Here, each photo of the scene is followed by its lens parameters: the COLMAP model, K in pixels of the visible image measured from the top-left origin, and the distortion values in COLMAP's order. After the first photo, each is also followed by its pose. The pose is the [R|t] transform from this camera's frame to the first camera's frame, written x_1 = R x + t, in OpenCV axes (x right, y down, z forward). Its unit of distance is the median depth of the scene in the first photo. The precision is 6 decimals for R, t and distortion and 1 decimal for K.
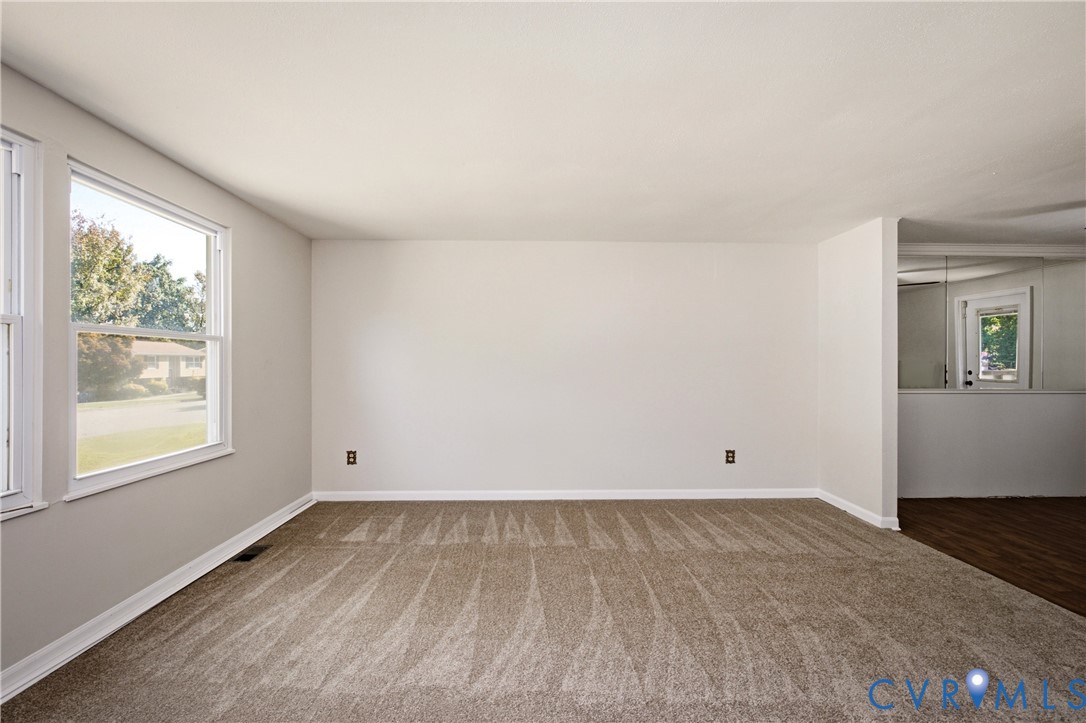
lens RADIAL K [[499.9, 0, 536.7], [0, 499.9, 361.8], [0, 0, 1]] dist [-0.003608, 0.001474]
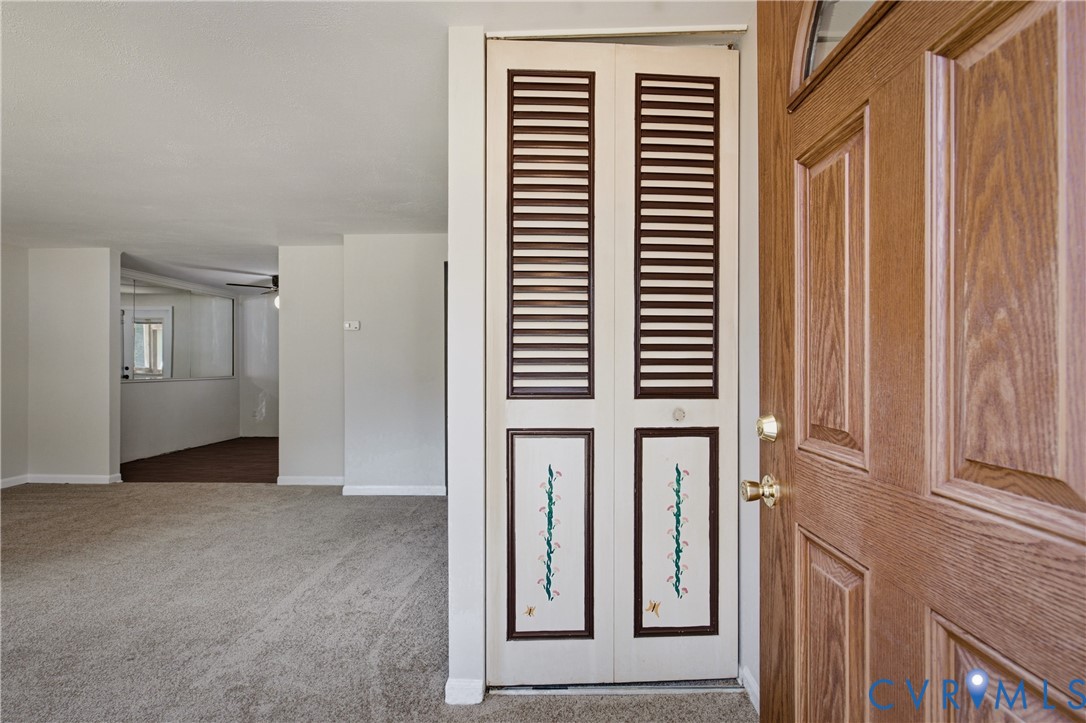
lens RADIAL K [[499.9, 0, 554.3], [0, 499.9, 364.8], [0, 0, 1]] dist [-0.003608, 0.001474]
pose [[0.057400, -0.002846, 0.998347, -0.573538], [0.000448, 0.999996, 0.002825, 0.017781], [-0.998351, 0.000285, 0.057401, -0.254274]]
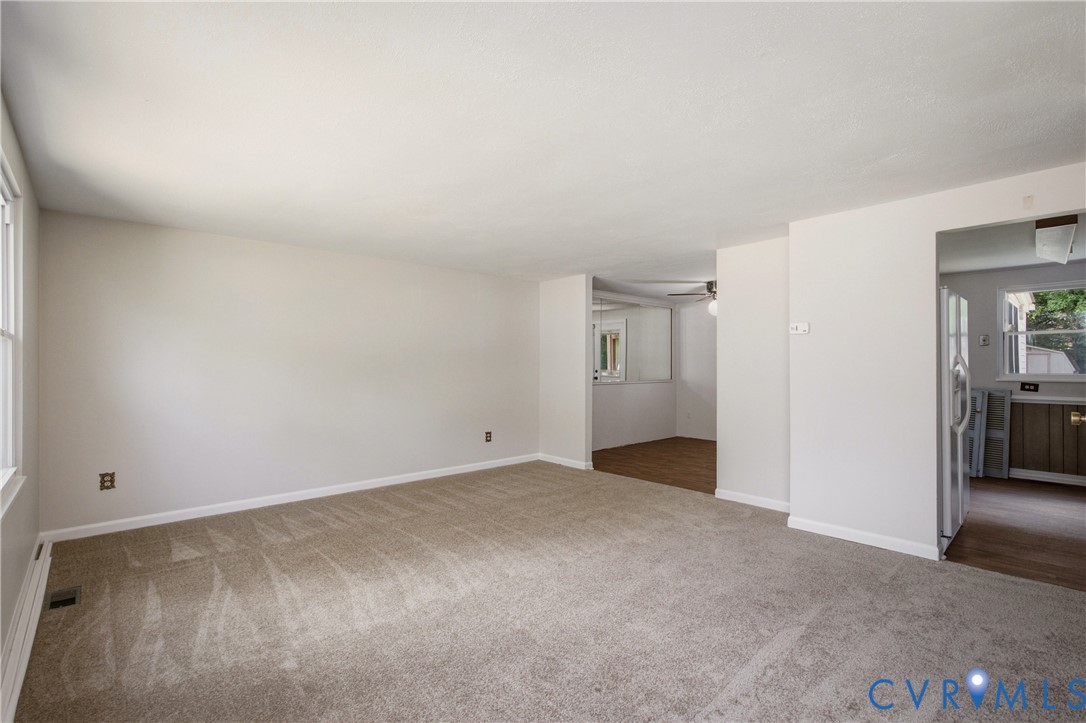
lens RADIAL K [[499.9, 0, 550.7], [0, 499.9, 361.6], [0, 0, 1]] dist [-0.003608, 0.001474]
pose [[0.756013, 0.002404, 0.654553, -0.446973], [0.000859, 0.999989, -0.004665, -0.002002], [-0.654557, 0.004089, 0.756002, -0.134322]]
